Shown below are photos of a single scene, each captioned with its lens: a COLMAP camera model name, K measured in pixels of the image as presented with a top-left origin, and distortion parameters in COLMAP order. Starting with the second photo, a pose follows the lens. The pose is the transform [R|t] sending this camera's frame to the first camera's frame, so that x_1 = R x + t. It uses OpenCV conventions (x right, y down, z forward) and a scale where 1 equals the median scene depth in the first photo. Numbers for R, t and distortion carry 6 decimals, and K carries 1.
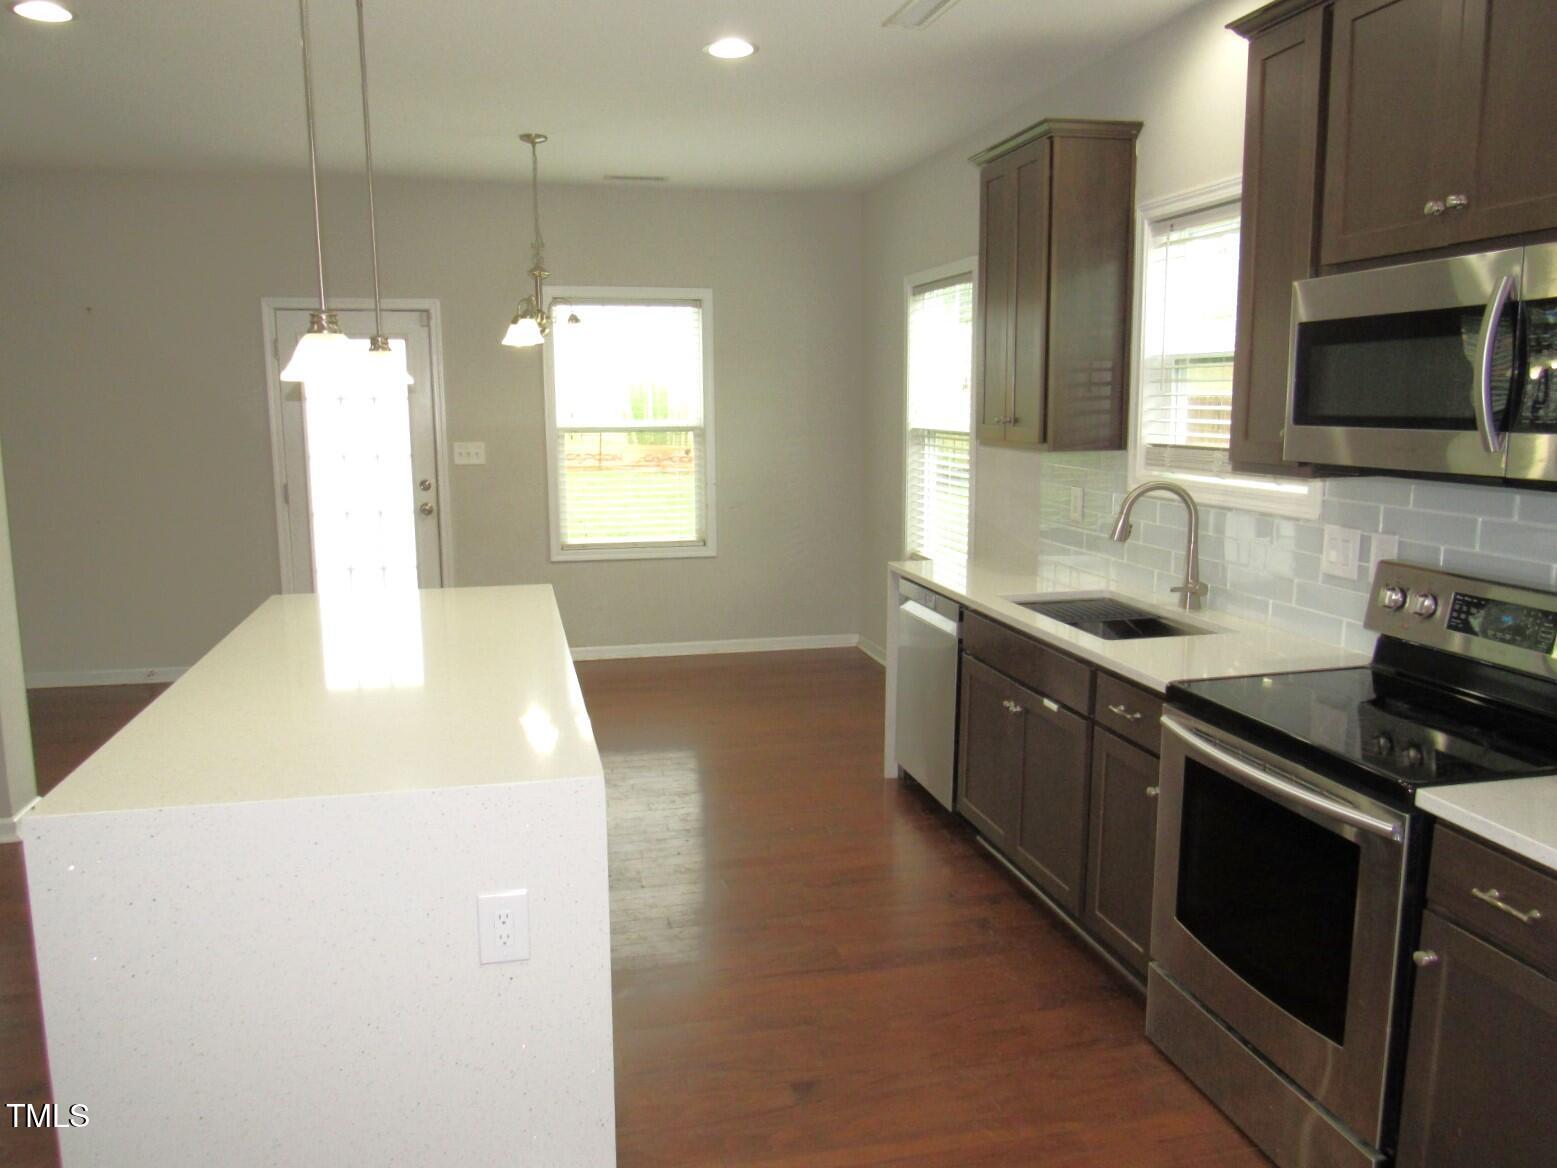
lens RADIAL K [[1205.9, 0, 778.5], [0, 1205.9, 584.0], [0, 0, 1]] dist [-0.066092, -0.000926]
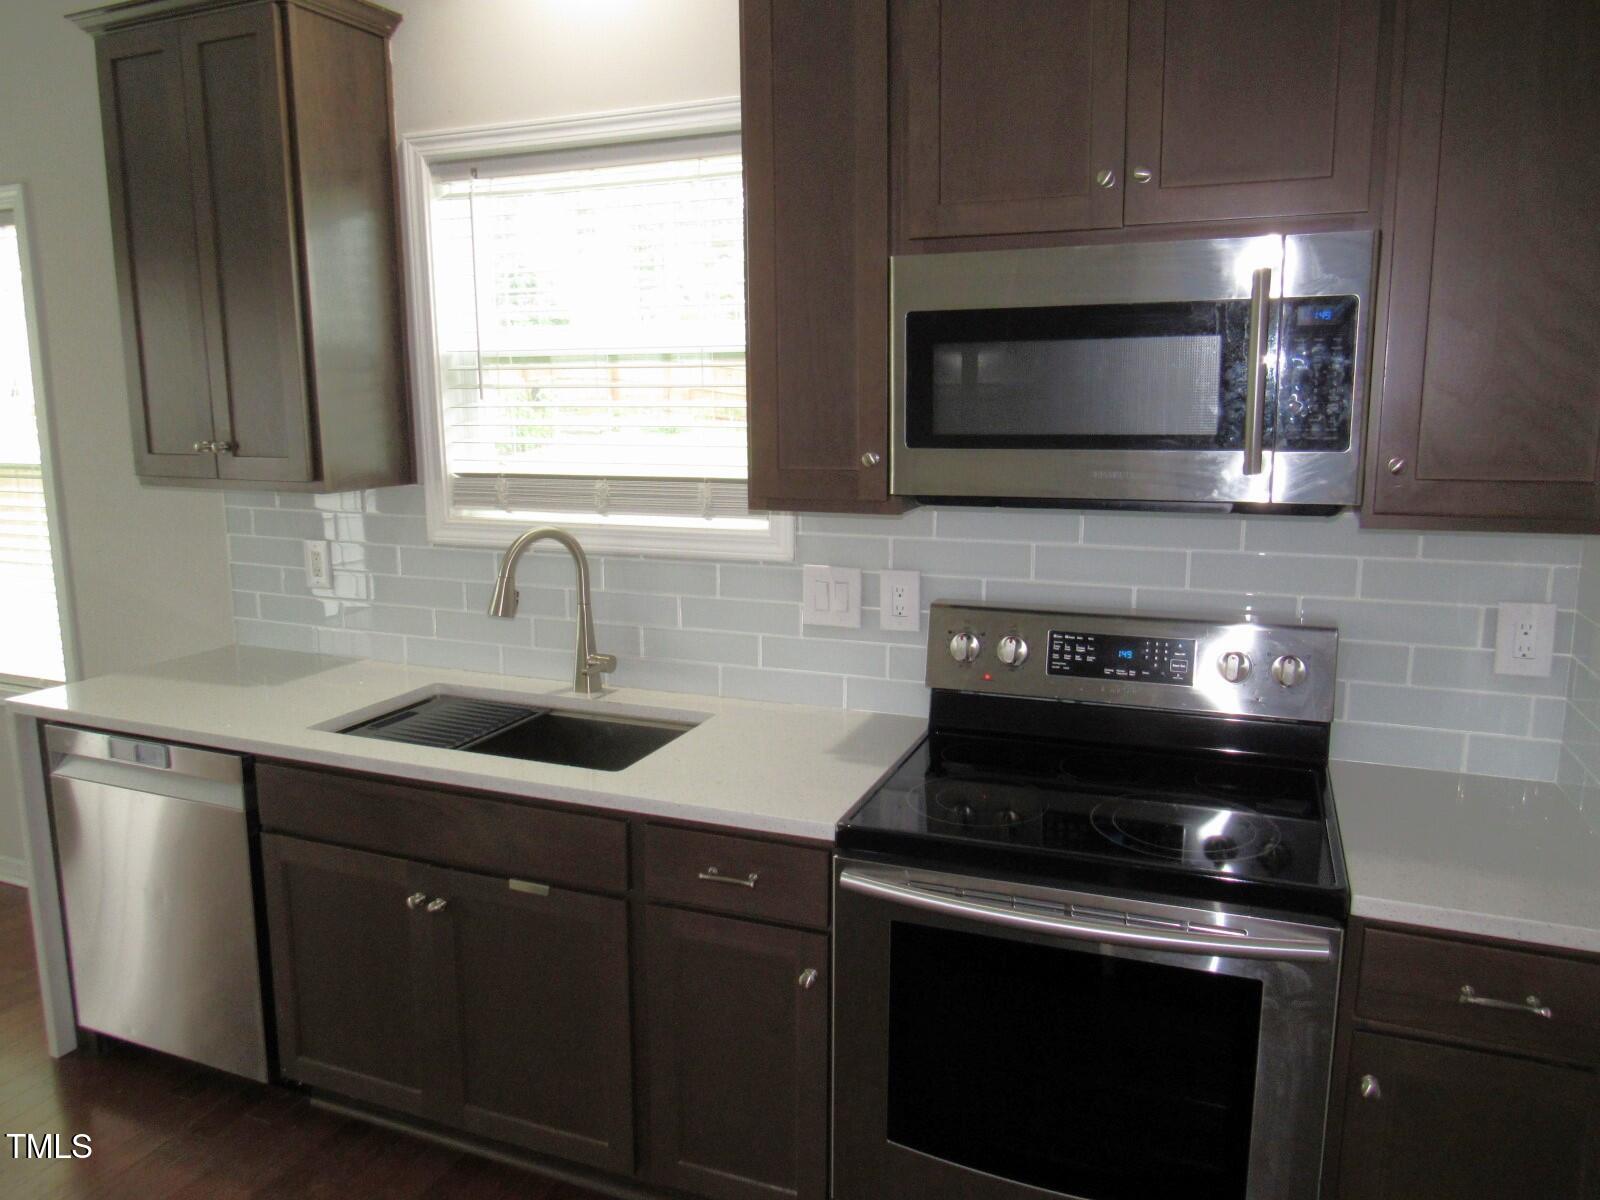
lens RADIAL K [[1101.8, 0, 800.0], [0, 1101.8, 600.0], [0, 0, 1]] dist [-0.038084, 0.005455]
pose [[0.549791, -0.140033, 0.823481, -0.156172], [0.123881, 0.988615, 0.085406, -0.084450], [-0.826065, 0.055058, 0.560879, 0.534433]]
